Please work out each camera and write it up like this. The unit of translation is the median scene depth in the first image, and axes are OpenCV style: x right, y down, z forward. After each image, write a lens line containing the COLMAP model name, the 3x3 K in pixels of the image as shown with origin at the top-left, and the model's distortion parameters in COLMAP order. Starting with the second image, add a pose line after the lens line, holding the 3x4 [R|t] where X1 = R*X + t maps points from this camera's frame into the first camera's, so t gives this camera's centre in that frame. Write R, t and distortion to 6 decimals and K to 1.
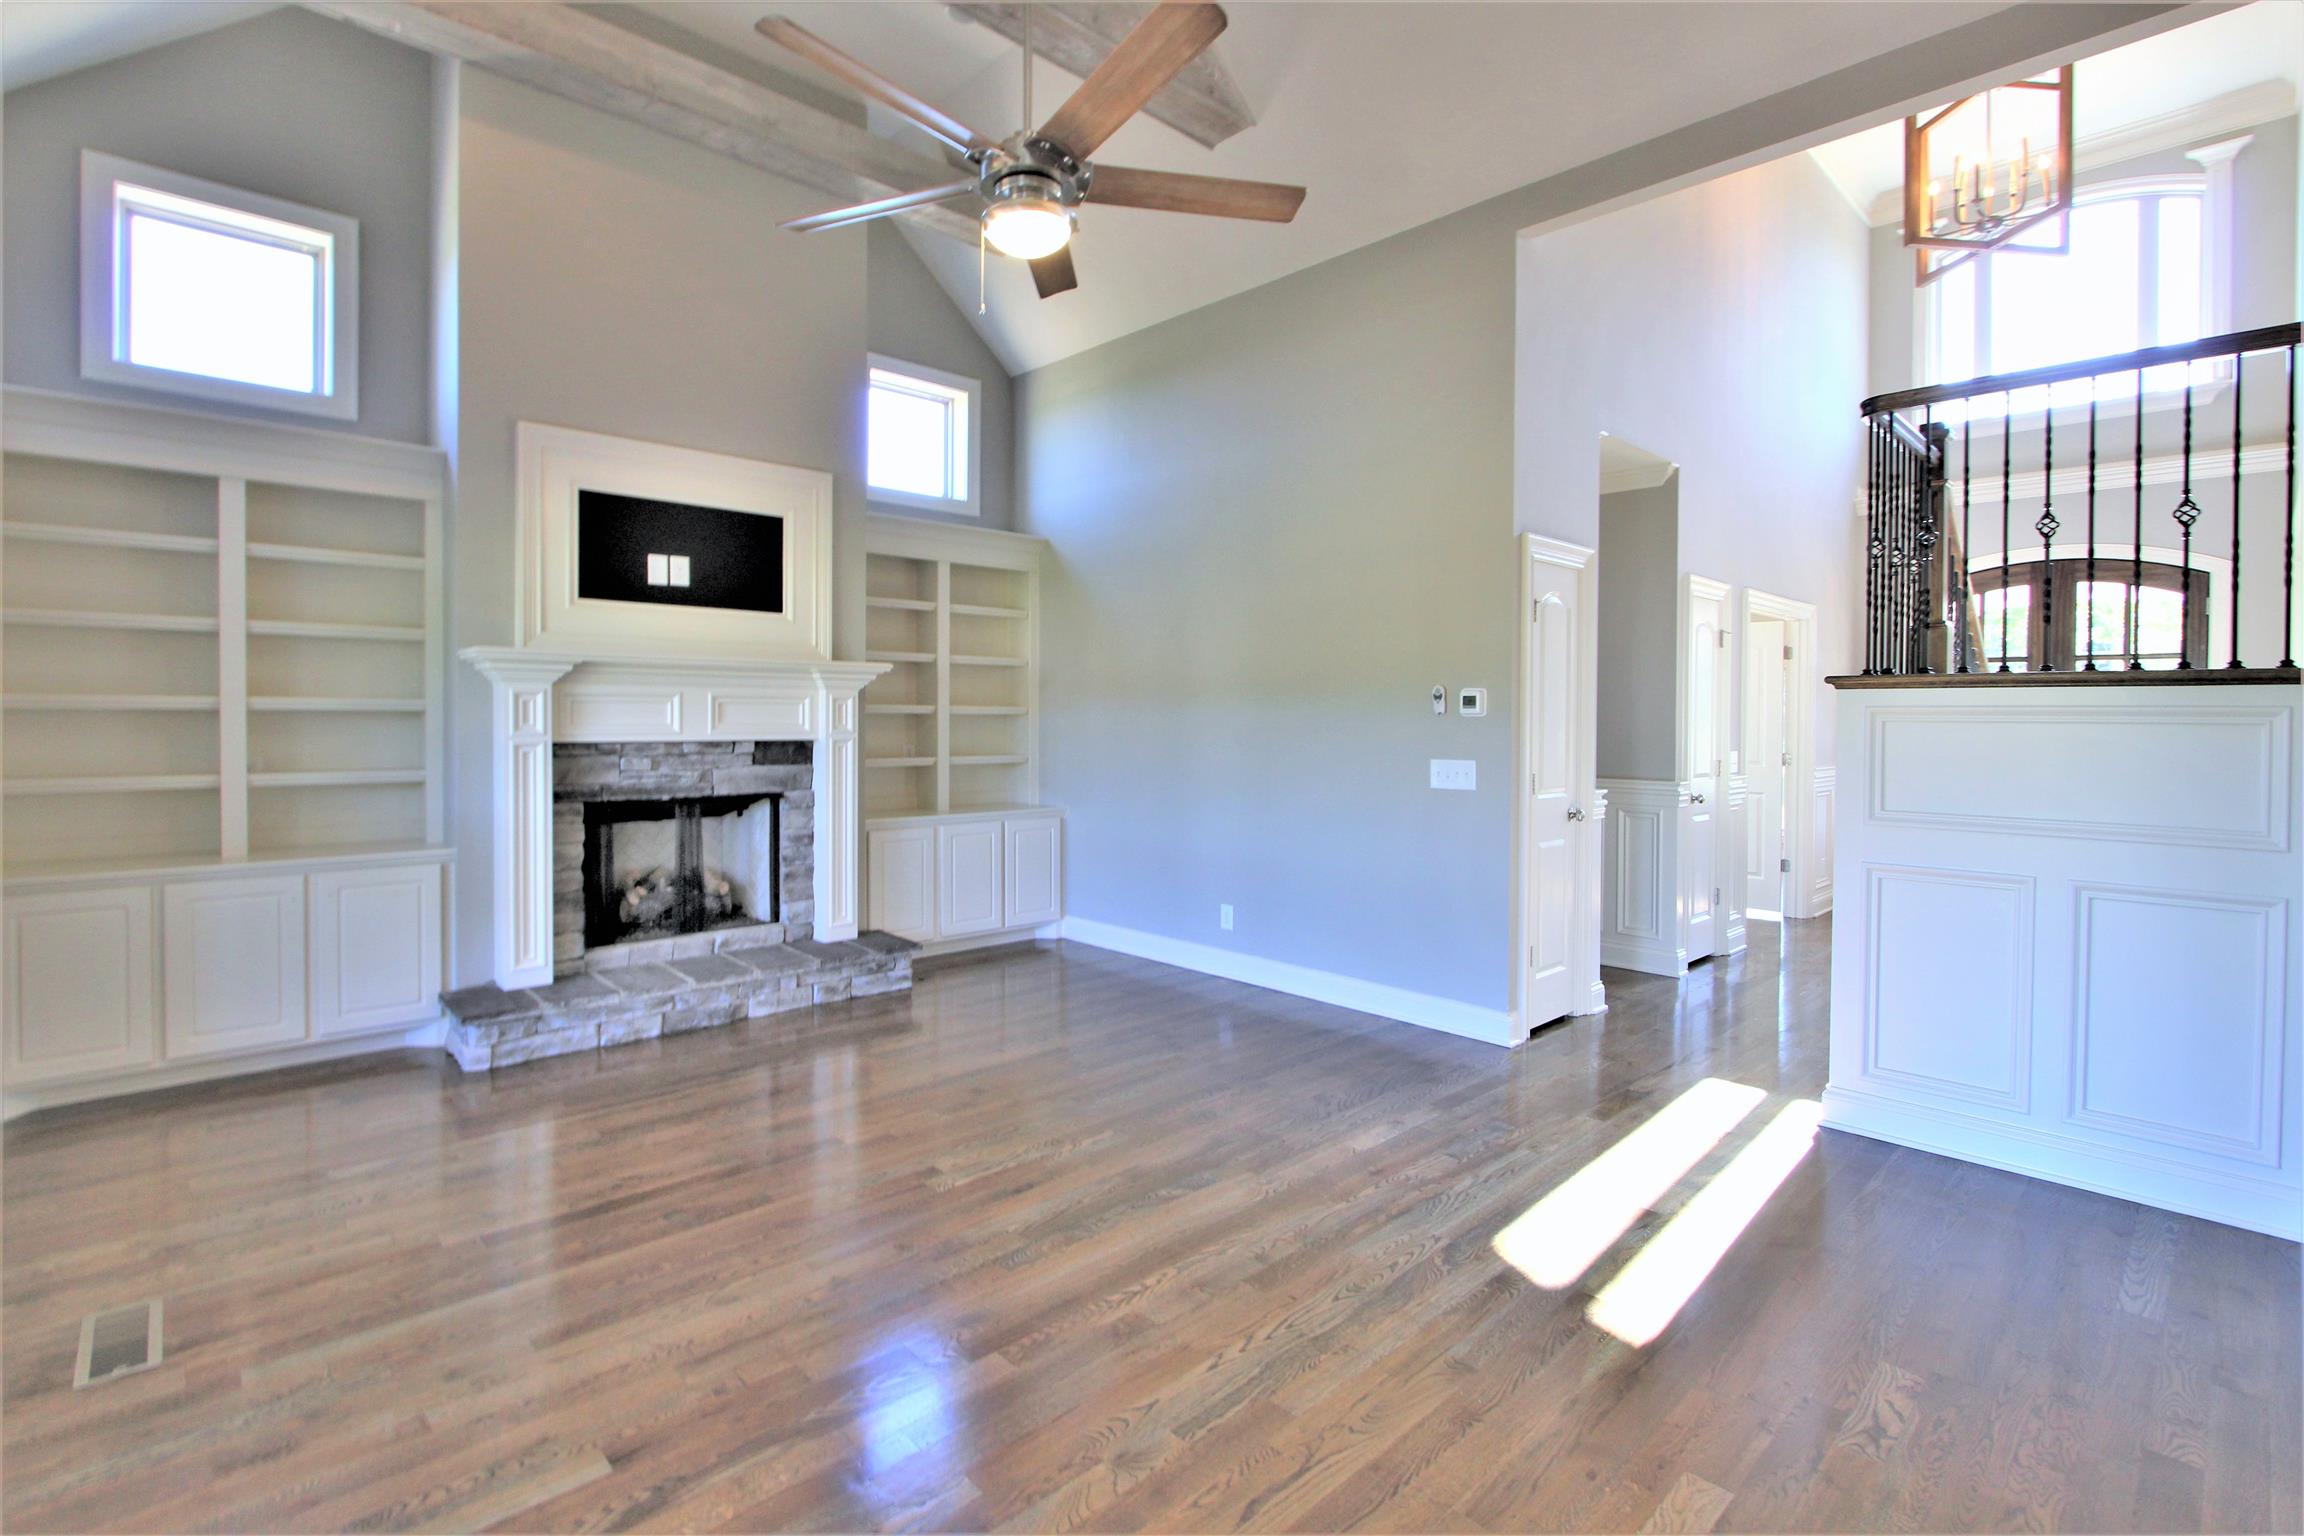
lens RADIAL K [[1067.7, 0, 1106.5], [0, 1067.7, 725.8], [0, 0, 1]] dist [-0.015853, 0.001266]
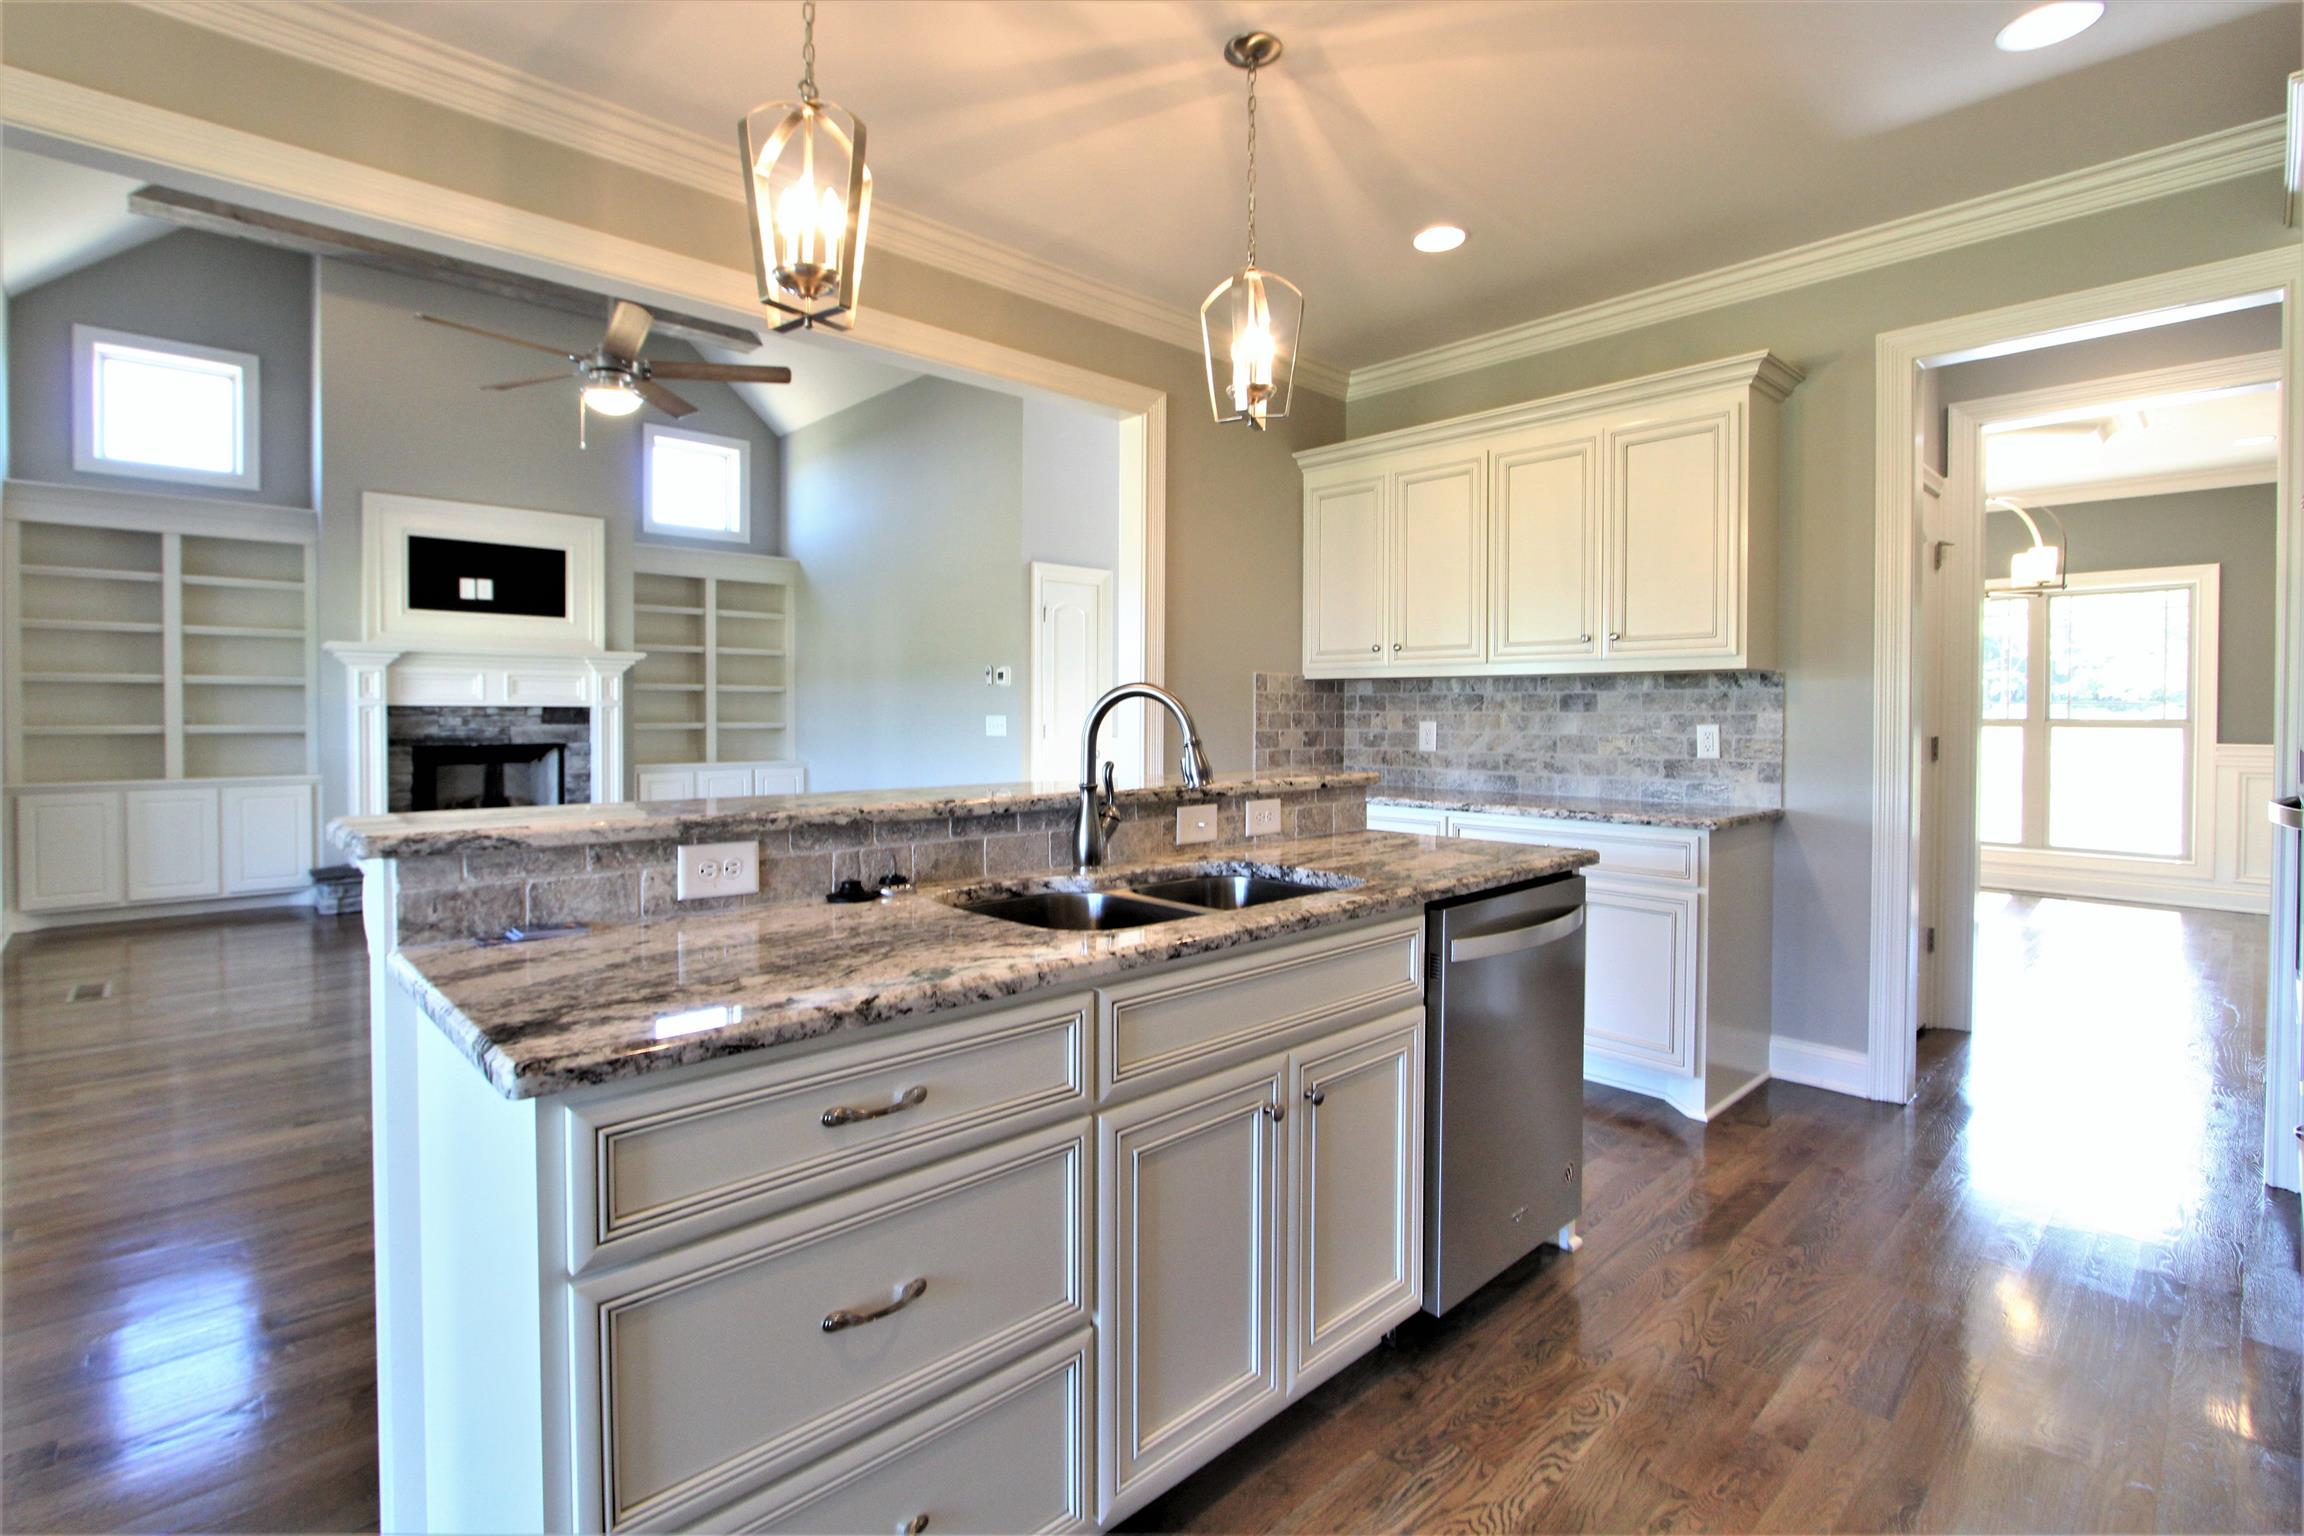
lens RADIAL K [[1067.7, 0, 1106.2], [0, 1067.7, 726.1], [0, 0, 1]] dist [-0.015853, 0.001266]
pose [[0.999975, -0.002212, -0.006654, 0.484673], [0.002239, 0.999990, 0.003941, 0.039811], [0.006645, -0.003955, 0.999970, -0.473360]]
